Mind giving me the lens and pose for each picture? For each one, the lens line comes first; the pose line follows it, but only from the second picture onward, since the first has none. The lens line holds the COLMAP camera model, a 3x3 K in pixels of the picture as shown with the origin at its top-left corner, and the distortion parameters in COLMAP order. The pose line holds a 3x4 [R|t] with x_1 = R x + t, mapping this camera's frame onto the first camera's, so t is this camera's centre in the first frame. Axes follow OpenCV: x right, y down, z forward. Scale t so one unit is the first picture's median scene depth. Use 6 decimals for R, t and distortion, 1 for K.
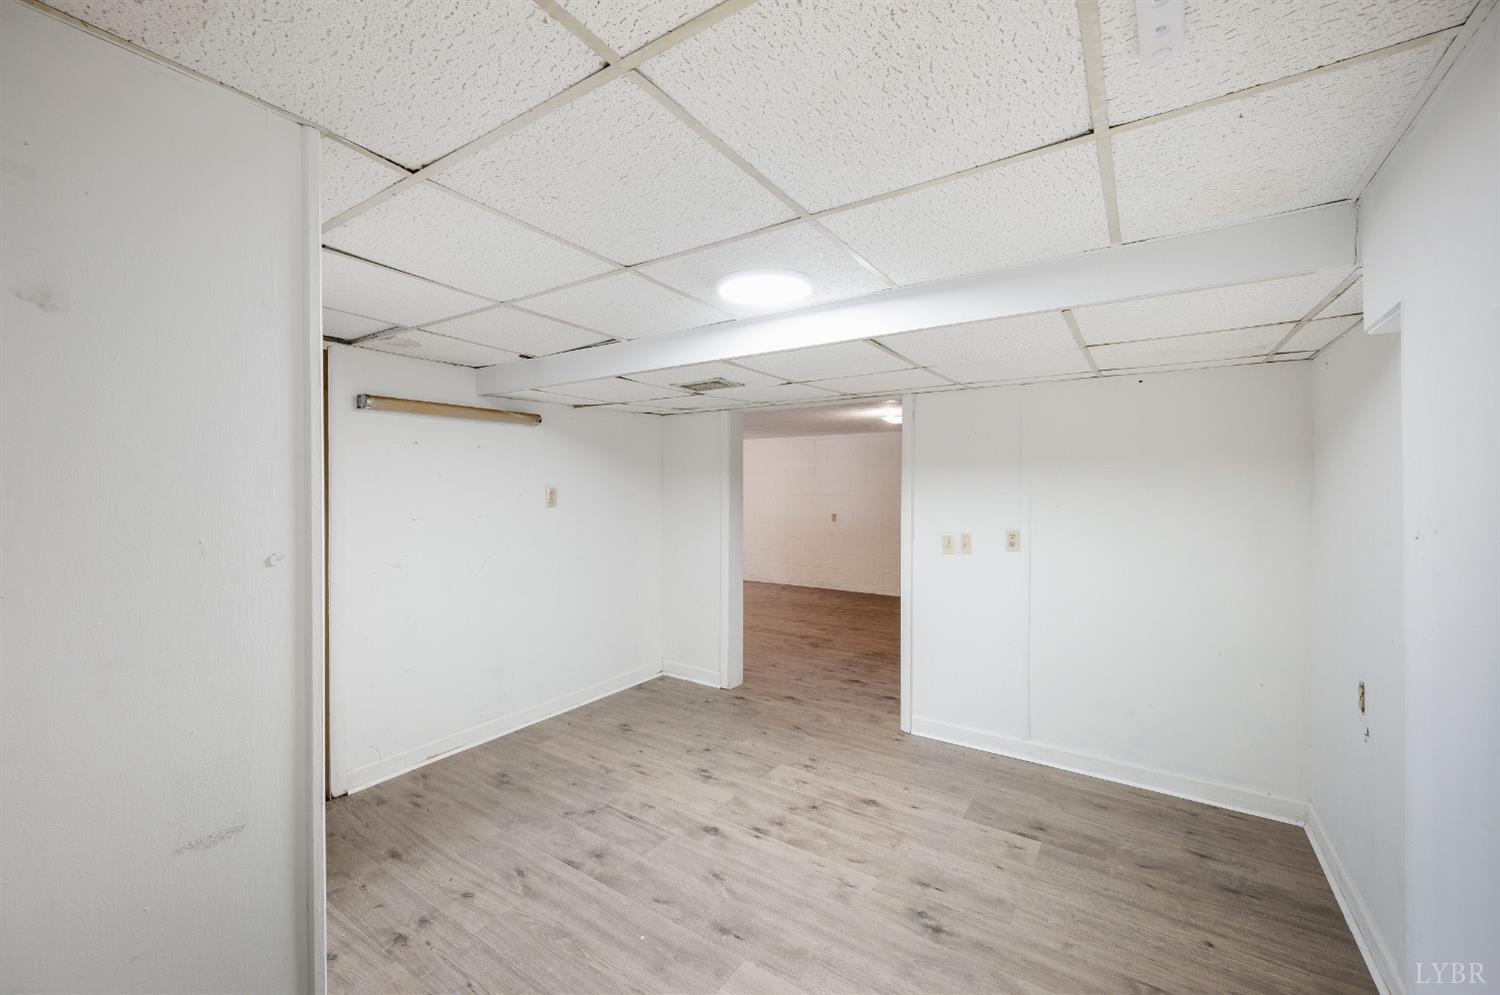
lens RADIAL K [[588.8, 0, 753.5], [0, 588.8, 493.8], [0, 0, 1]] dist [-0.002380, -0.000171]
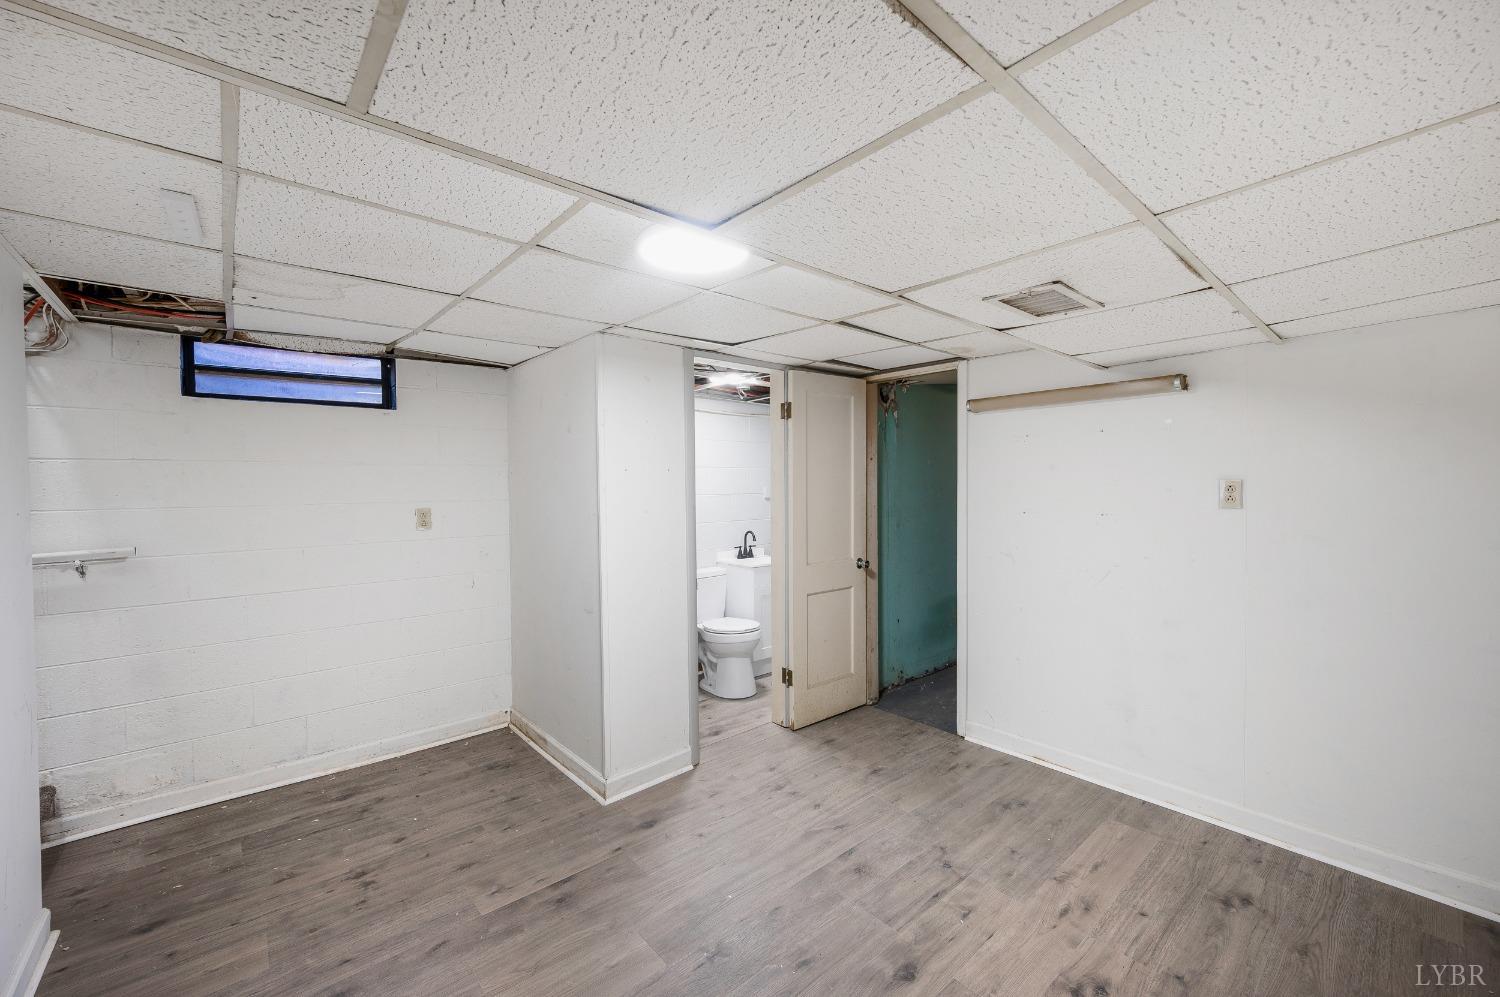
lens RADIAL K [[588.8, 0, 752.0], [0, 588.8, 495.4], [0, 0, 1]] dist [-0.002380, -0.000171]
pose [[-0.254953, 0.018176, -0.966783, 0.560697], [-0.002071, 0.999811, 0.019343, -0.004071], [0.966951, 0.006933, -0.254867, 0.879097]]
